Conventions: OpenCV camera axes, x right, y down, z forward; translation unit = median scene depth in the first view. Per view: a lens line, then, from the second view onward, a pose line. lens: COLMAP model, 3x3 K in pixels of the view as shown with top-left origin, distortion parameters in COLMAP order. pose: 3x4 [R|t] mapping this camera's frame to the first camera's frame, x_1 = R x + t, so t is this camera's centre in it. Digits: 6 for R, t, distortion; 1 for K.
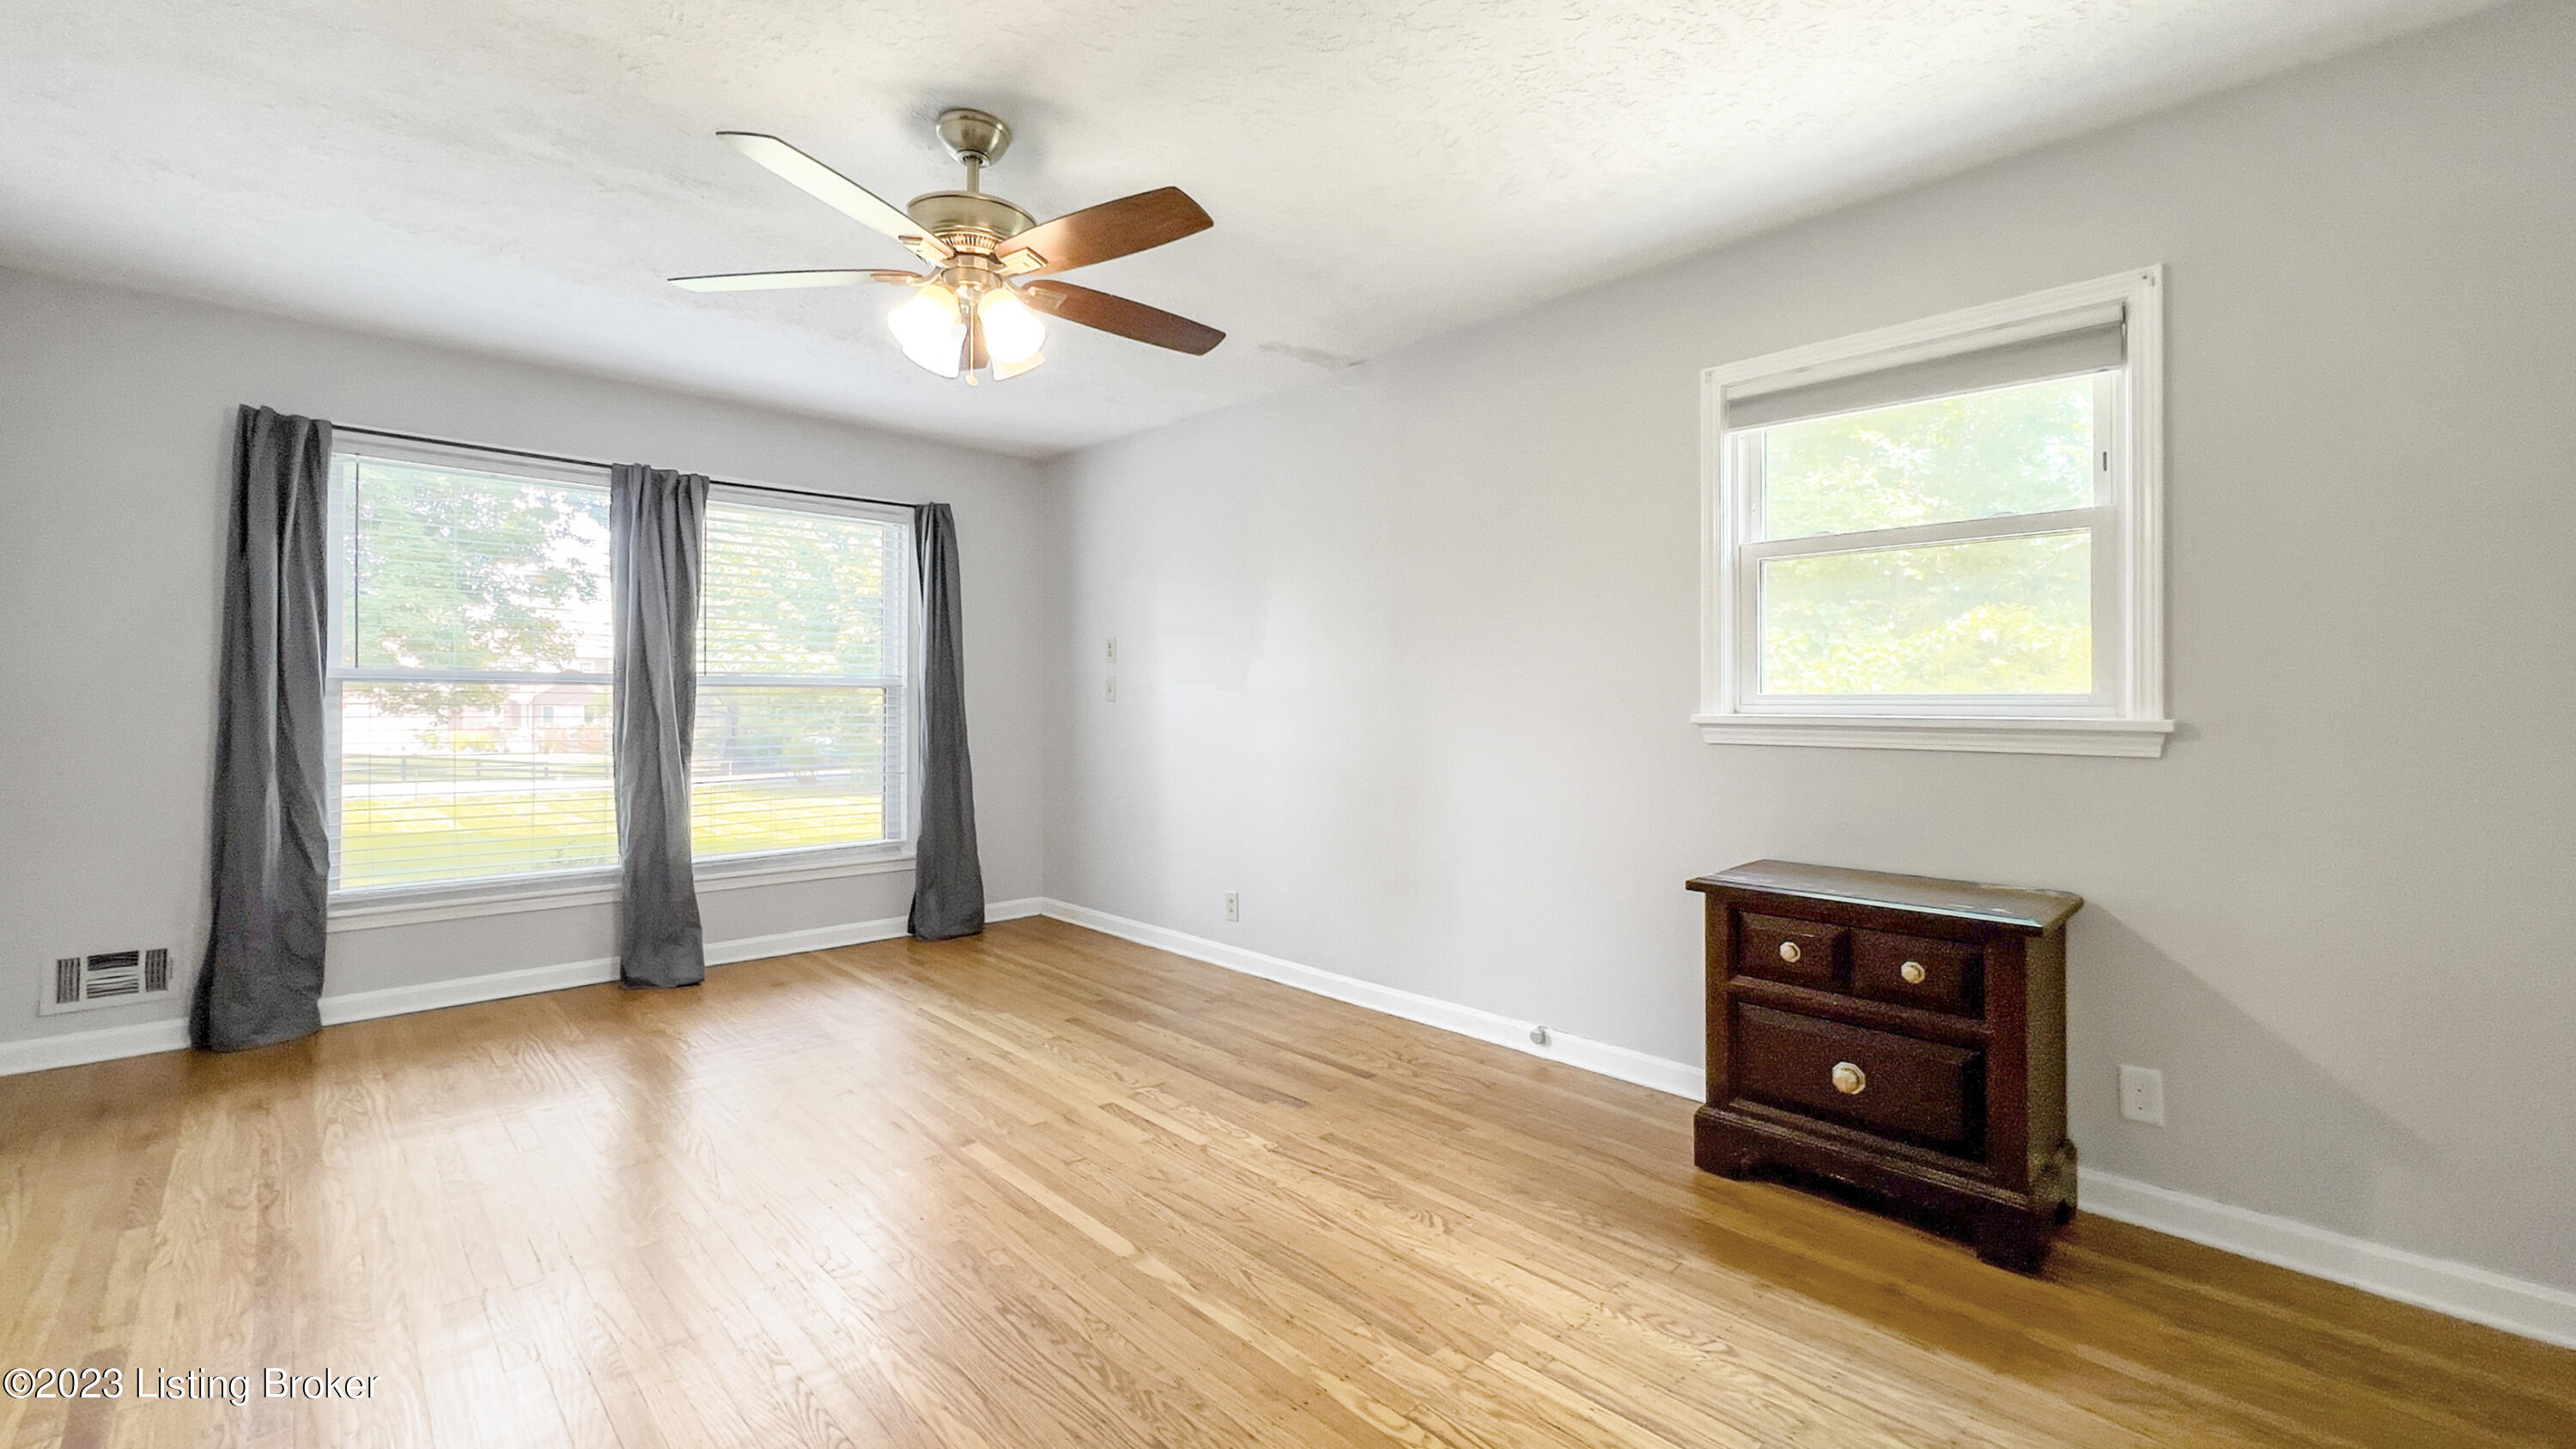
lens RADIAL K [[1056.0, 0, 1274.0], [0, 1056.0, 672.8], [0, 0, 1]] dist [-0.002595, -0.000273]
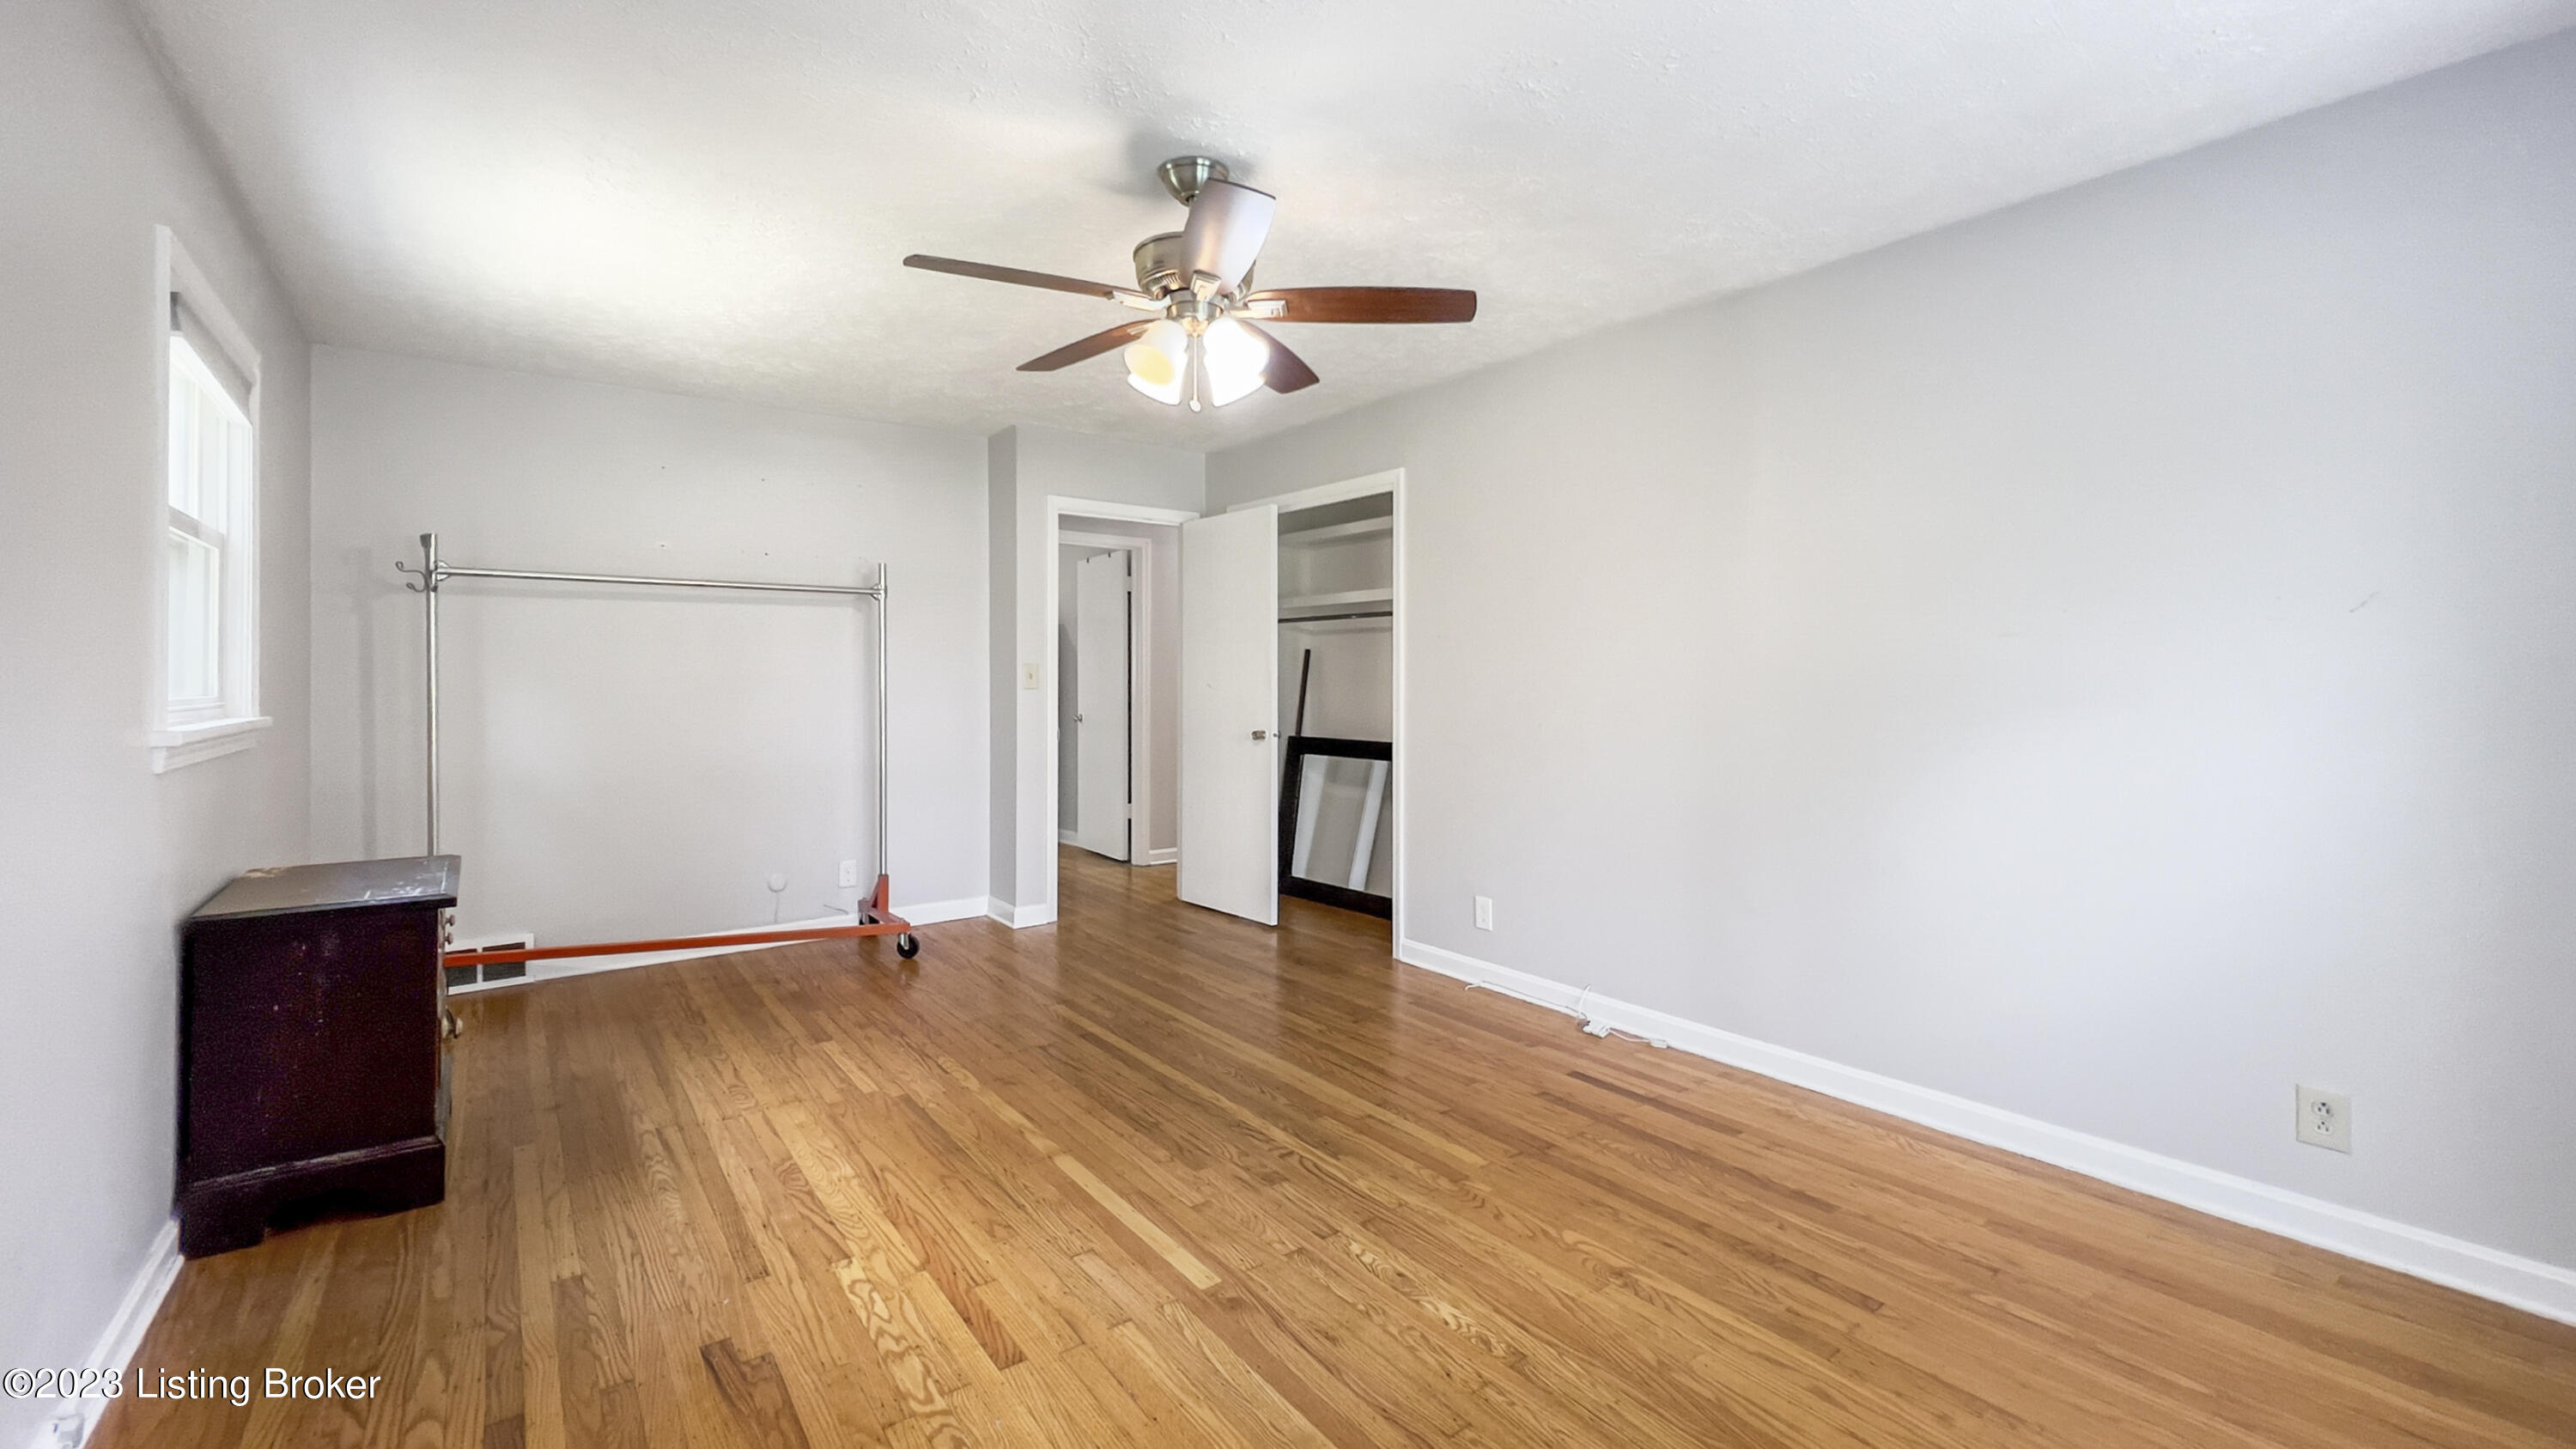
lens RADIAL K [[1056.0, 0, 1274.0], [0, 1056.0, 672.8], [0, 0, 1]] dist [-0.002595, -0.000273]
pose [[-0.993532, -0.001622, 0.113540, -0.470929], [-0.005059, 0.999537, -0.029988, 0.023096], [-0.113439, -0.030369, -0.993081, 1.985276]]
